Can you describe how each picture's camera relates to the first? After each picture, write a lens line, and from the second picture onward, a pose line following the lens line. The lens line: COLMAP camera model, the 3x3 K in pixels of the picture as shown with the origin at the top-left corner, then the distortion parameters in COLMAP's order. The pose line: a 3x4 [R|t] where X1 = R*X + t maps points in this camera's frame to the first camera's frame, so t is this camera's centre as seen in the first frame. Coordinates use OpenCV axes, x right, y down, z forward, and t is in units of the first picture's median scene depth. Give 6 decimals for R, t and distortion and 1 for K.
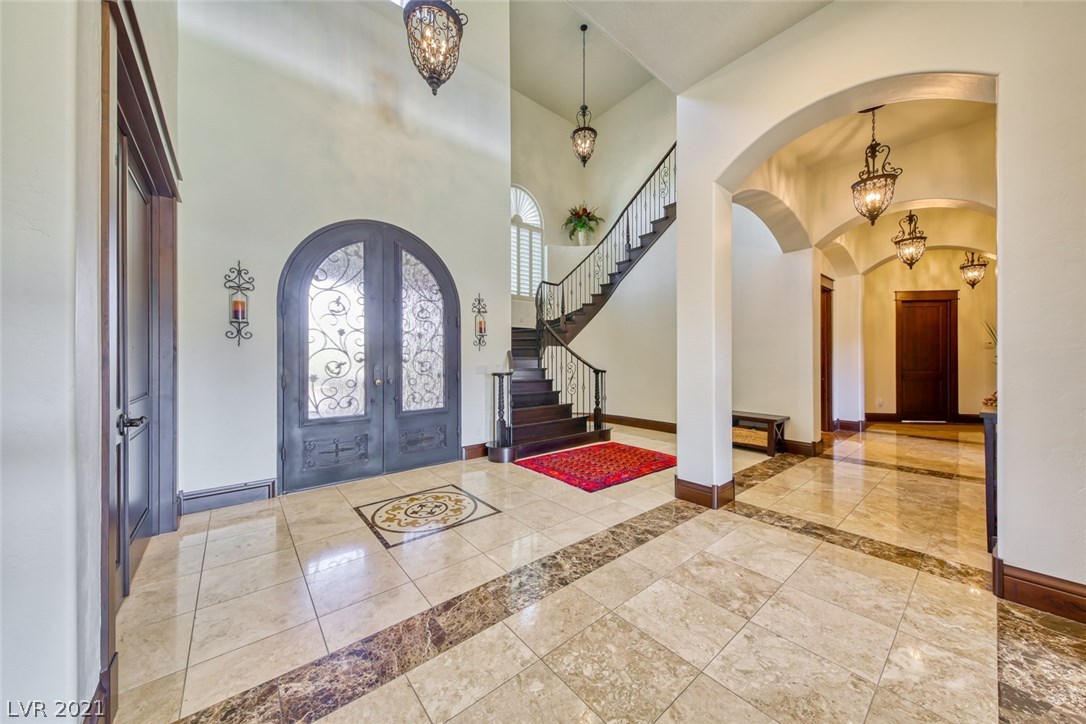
lens RADIAL K [[368.5, 0, 543.0], [0, 368.5, 362.0], [0, 0, 1]] dist [0.015510, -0.004668]
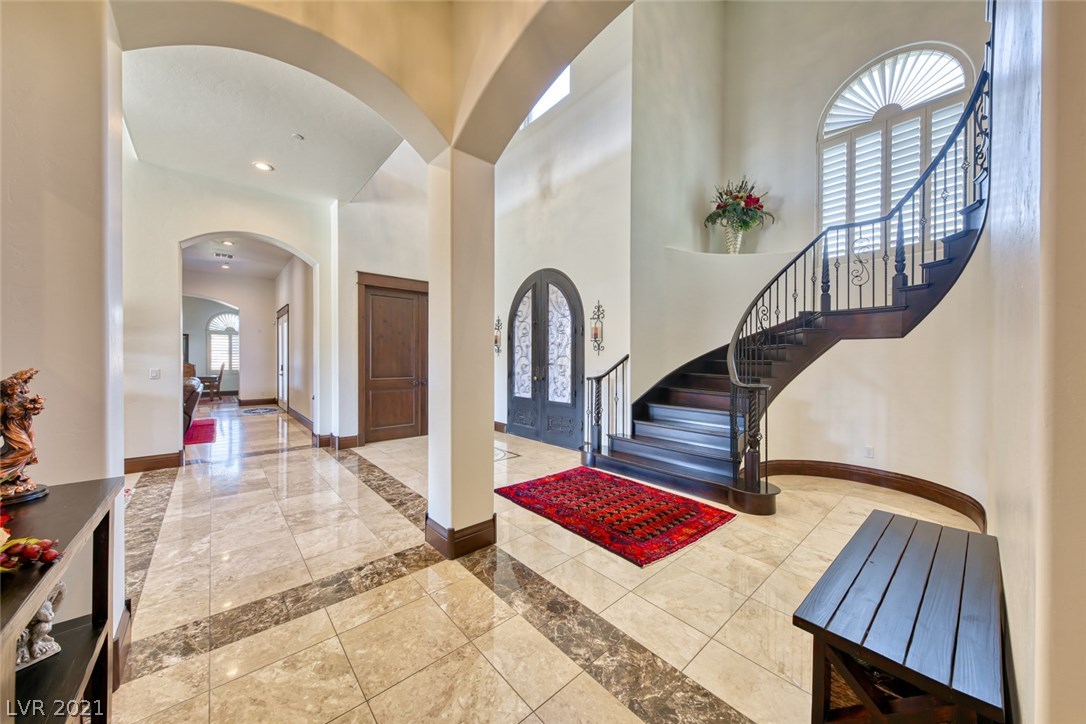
lens RADIAL K [[379.8, 0, 544.7], [0, 379.8, 359.1], [0, 0, 1]] dist [0.026593, -0.007973]
pose [[0.019670, 0.002819, -0.999803, 1.234775], [-0.002299, 0.999994, 0.002774, -0.030742], [0.999804, 0.002244, 0.019677, 1.129862]]
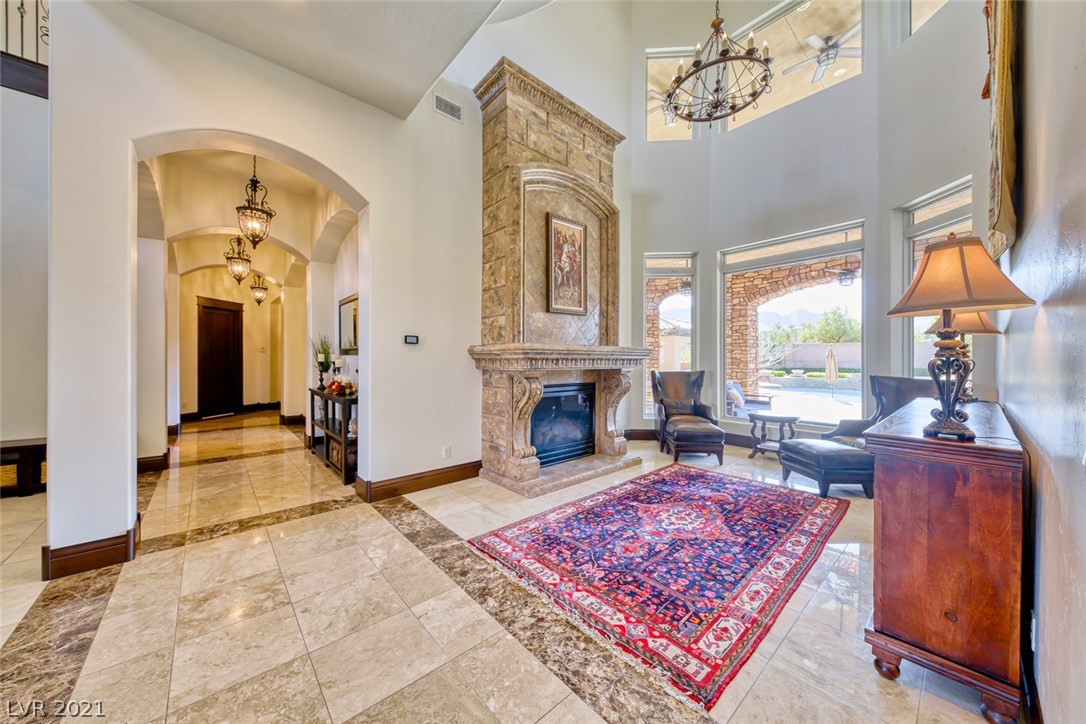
lens RADIAL K [[375.3, 0, 538.2], [0, 375.3, 360.5], [0, 0, 1]] dist [0.000399, -0.002234]
pose [[-0.023864, -0.003047, 0.999711, -0.305690], [0.001881, 0.999993, 0.003093, -0.021516], [-0.999713, 0.001954, -0.023858, 0.143641]]
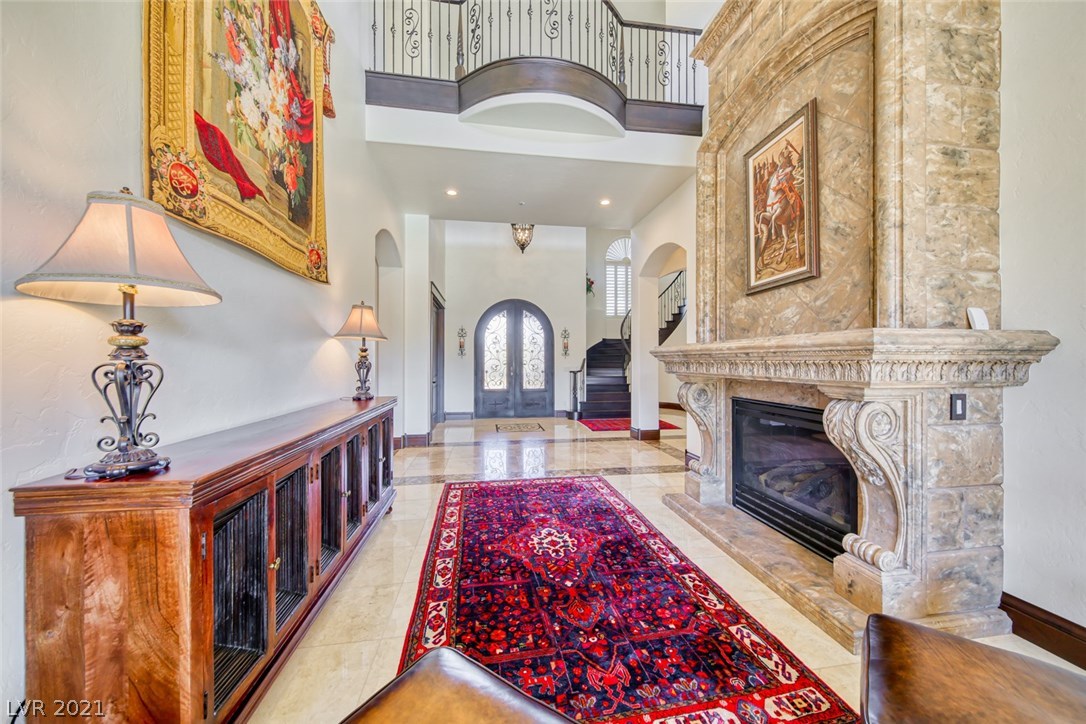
lens RADIAL K [[375.3, 0, 538.2], [0, 375.3, 360.5], [0, 0, 1]] dist [0.000399, -0.002234]
pose [[0.852305, -0.000019, -0.523045, 0.926699], [-0.001213, 0.999997, -0.002013, -0.023944], [0.523044, 0.002350, 0.852303, -0.876355]]
